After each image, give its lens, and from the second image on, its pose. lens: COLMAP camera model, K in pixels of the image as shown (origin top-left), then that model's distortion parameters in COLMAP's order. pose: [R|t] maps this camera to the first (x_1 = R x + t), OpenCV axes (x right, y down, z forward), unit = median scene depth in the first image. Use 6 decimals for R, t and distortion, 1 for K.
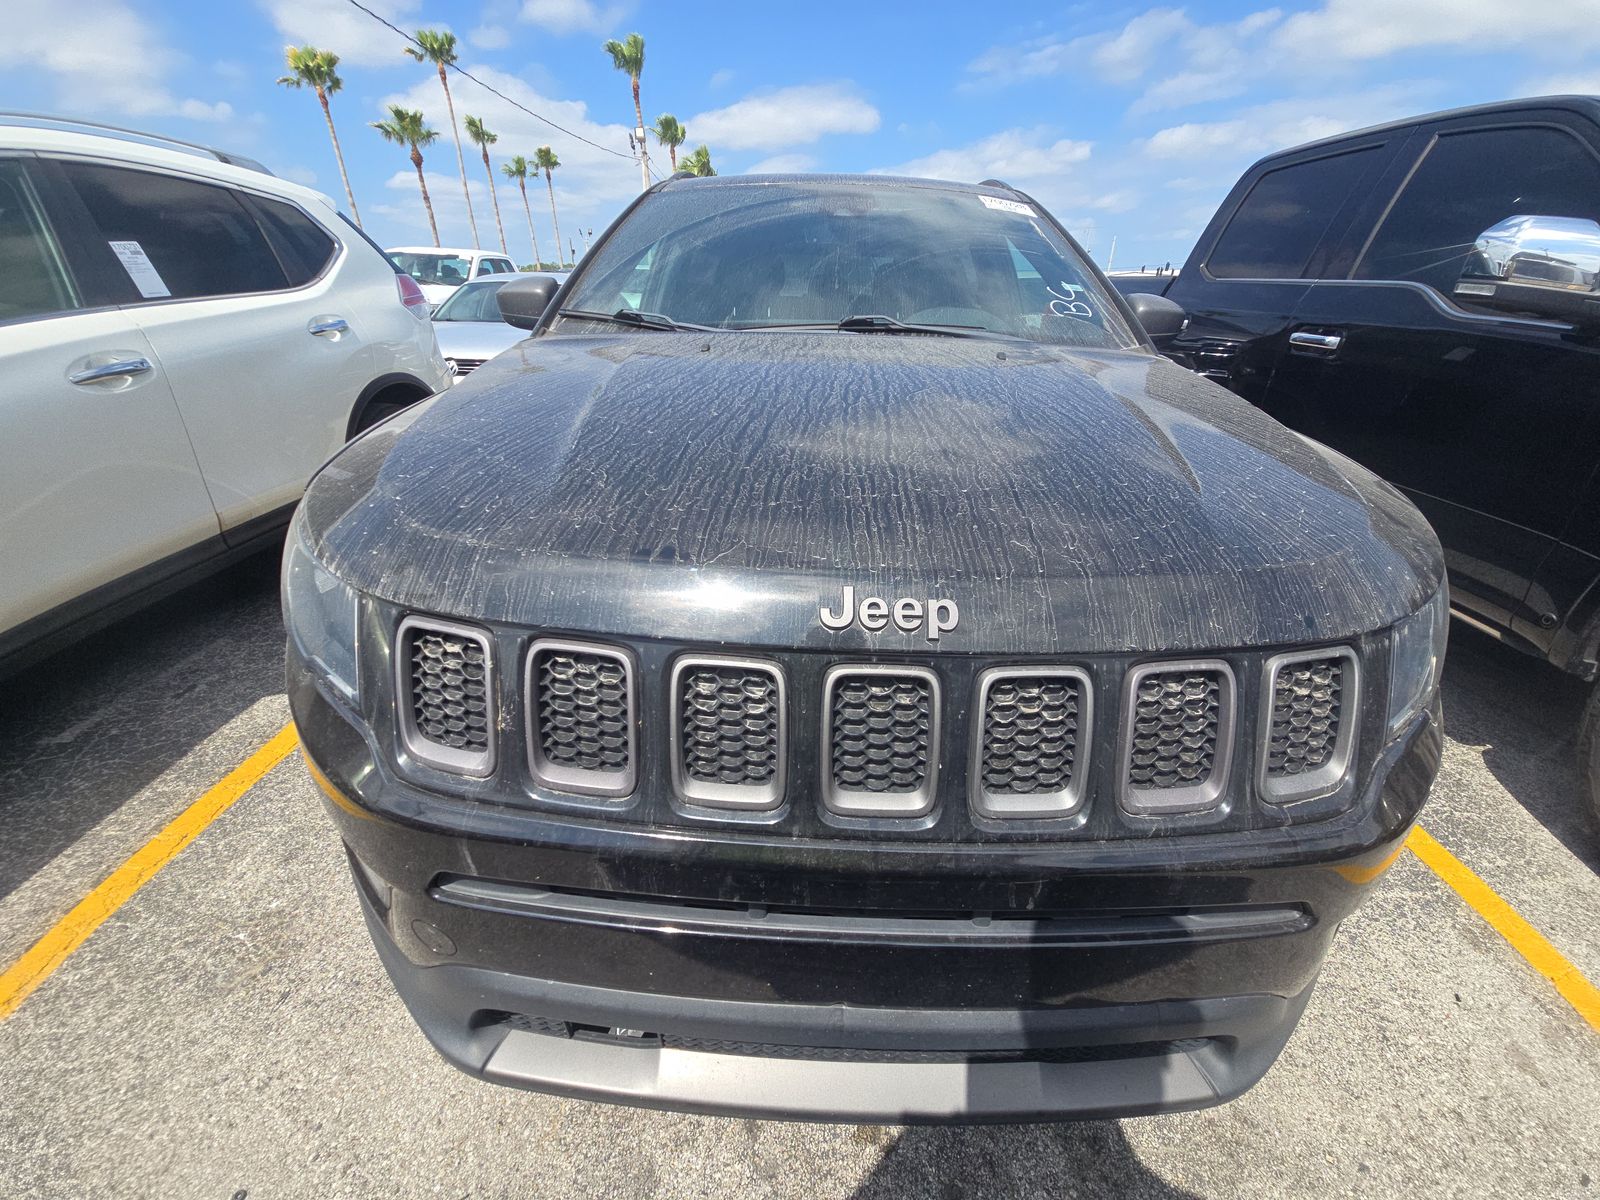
lens RADIAL K [[638.7, 0, 800.0], [0, 638.7, 600.0], [0, 0, 1]] dist [0.034265, -0.022727]
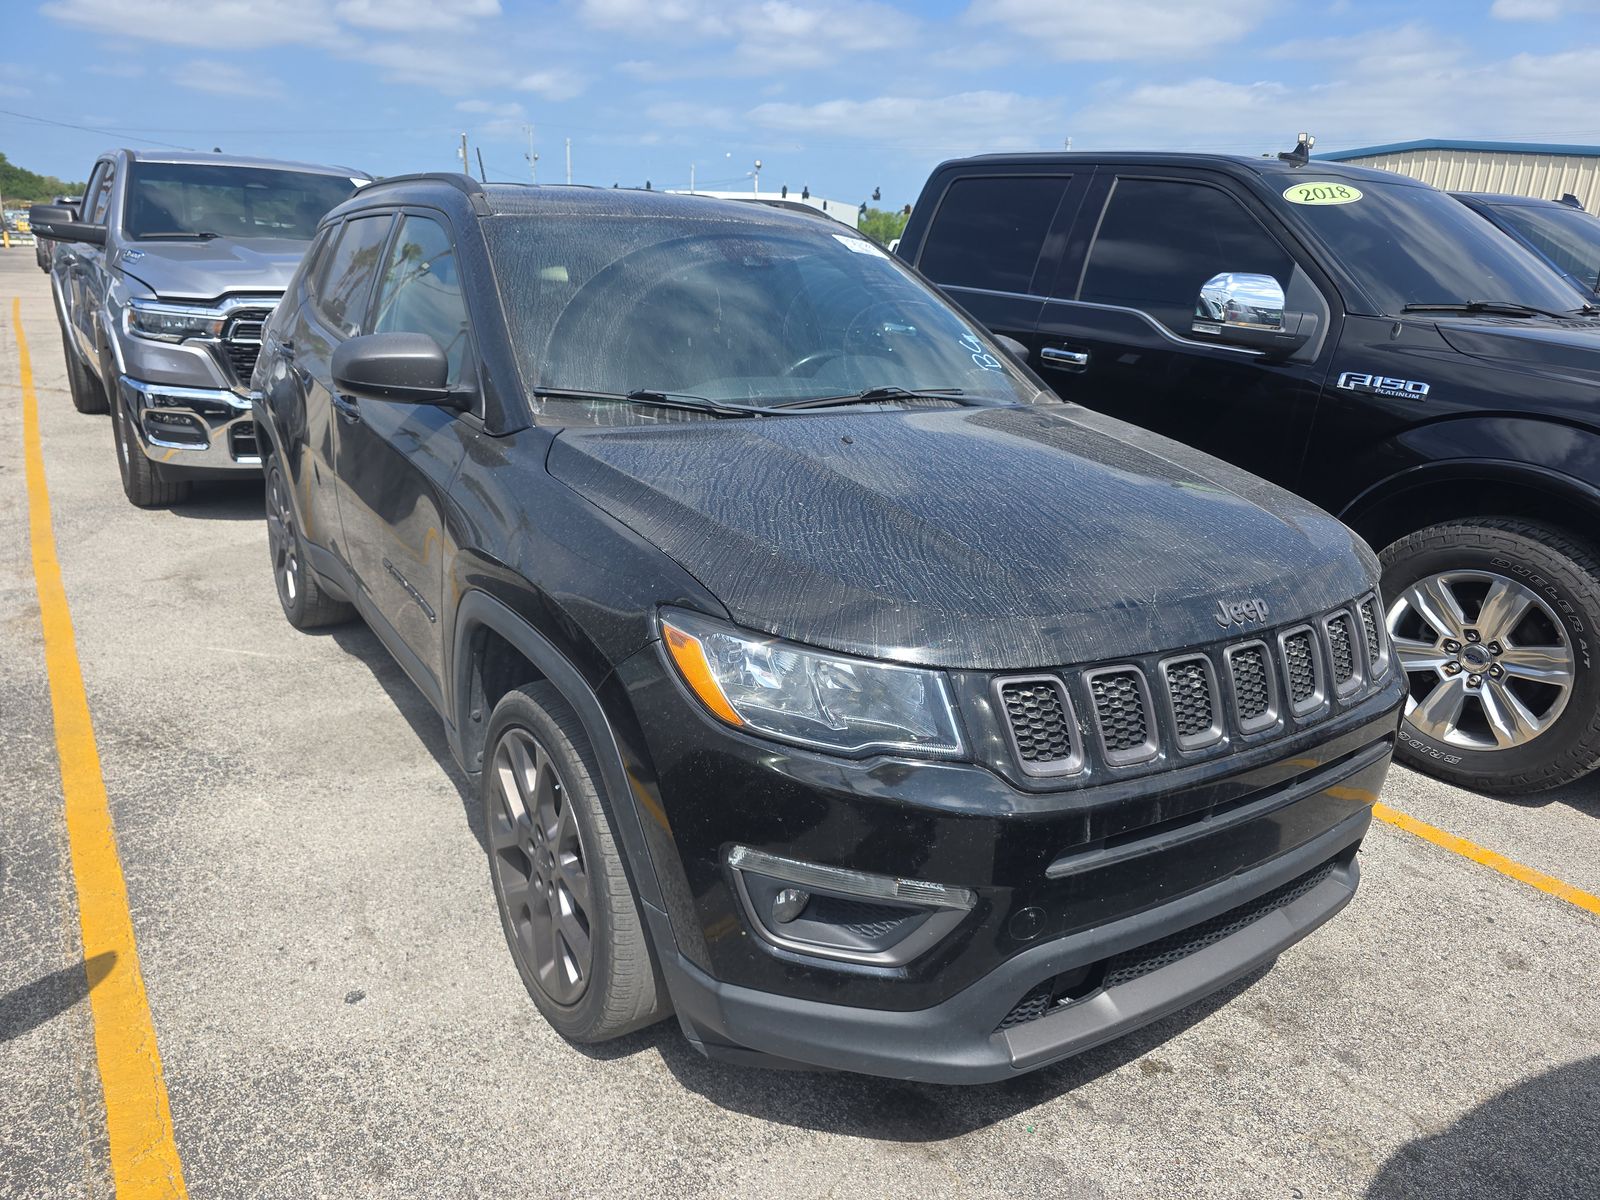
lens RADIAL K [[1079.1, 0, 803.4], [0, 1079.1, 620.7], [0, 0, 1]] dist [0.012371, -0.001315]
pose [[0.821679, -0.174330, 0.542635, -0.843412], [0.220209, 0.975245, -0.020136, -0.054531], [-0.525691, 0.136038, 0.839727, -0.285583]]
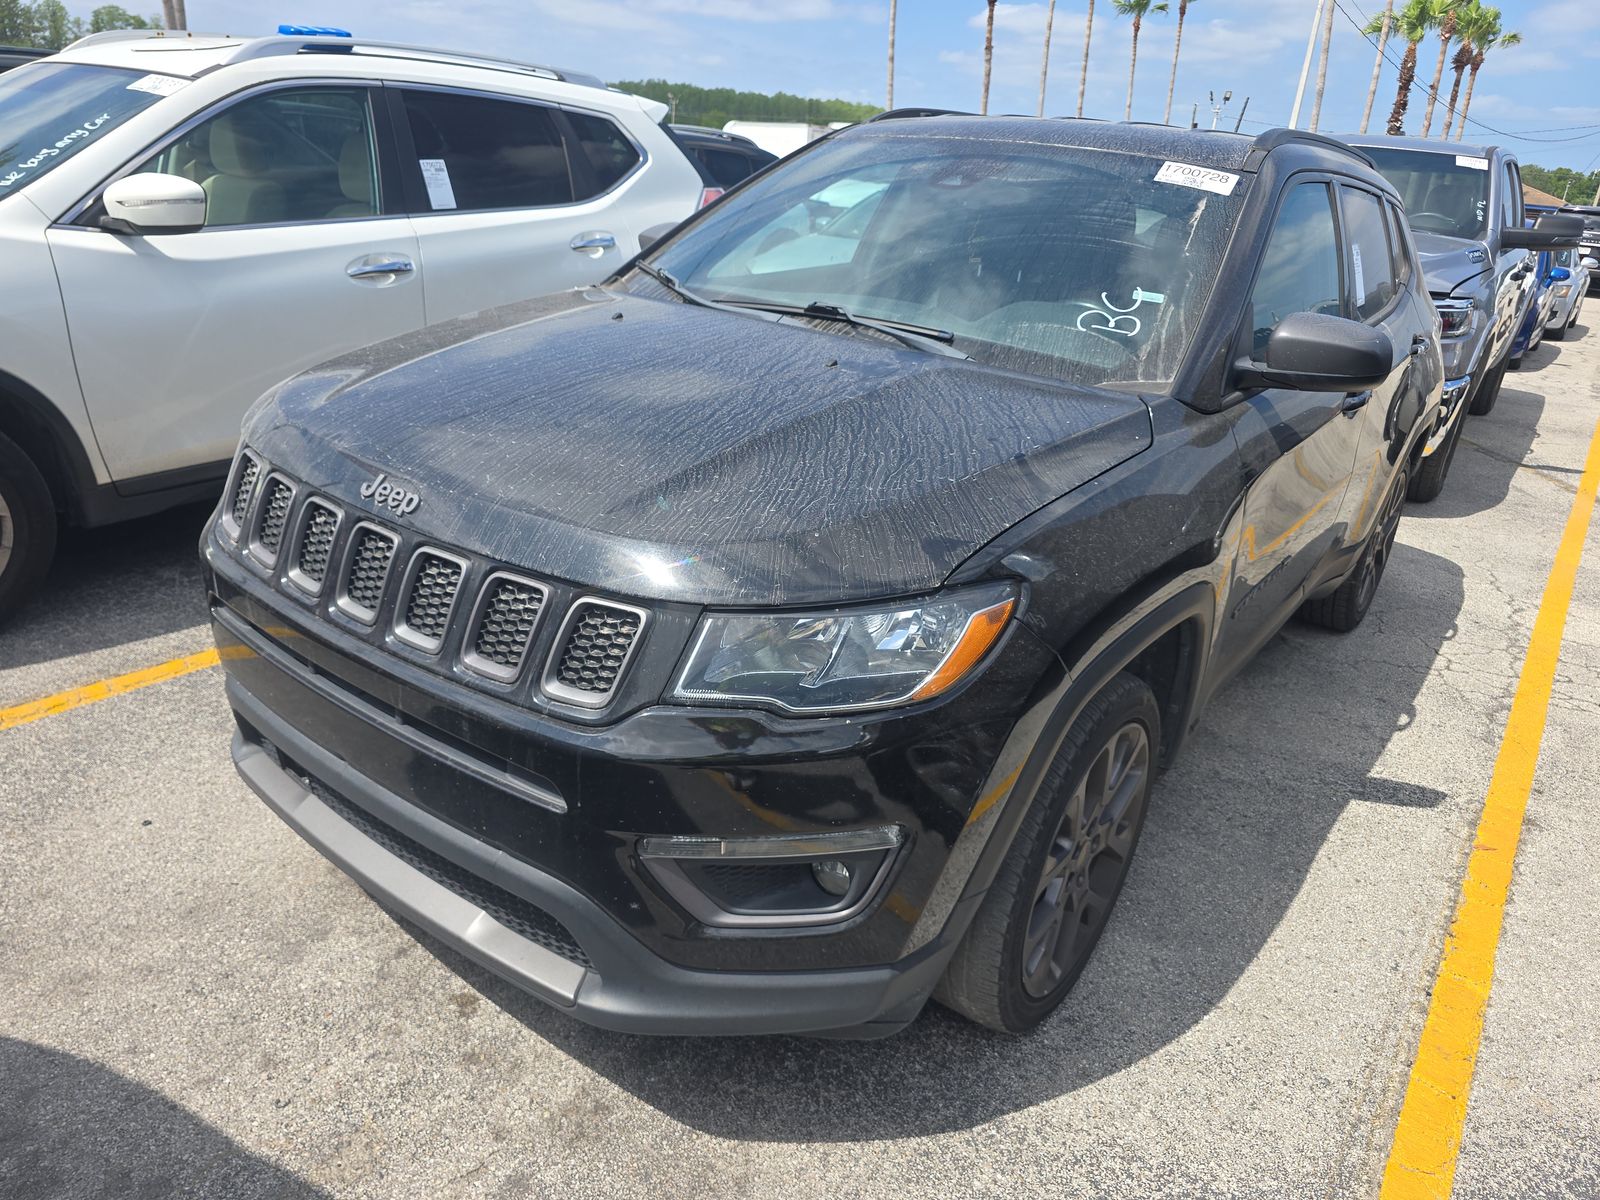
lens RADIAL K [[1091.4, 0, 806.9], [0, 1091.4, 603.0], [0, 0, 1]] dist [0.015324, -0.000147]
pose [[0.807949, 0.262218, -0.527693, 0.881154], [-0.303282, 0.952857, 0.009133, -0.022383], [0.505211, 0.152661, 0.849386, -0.262550]]
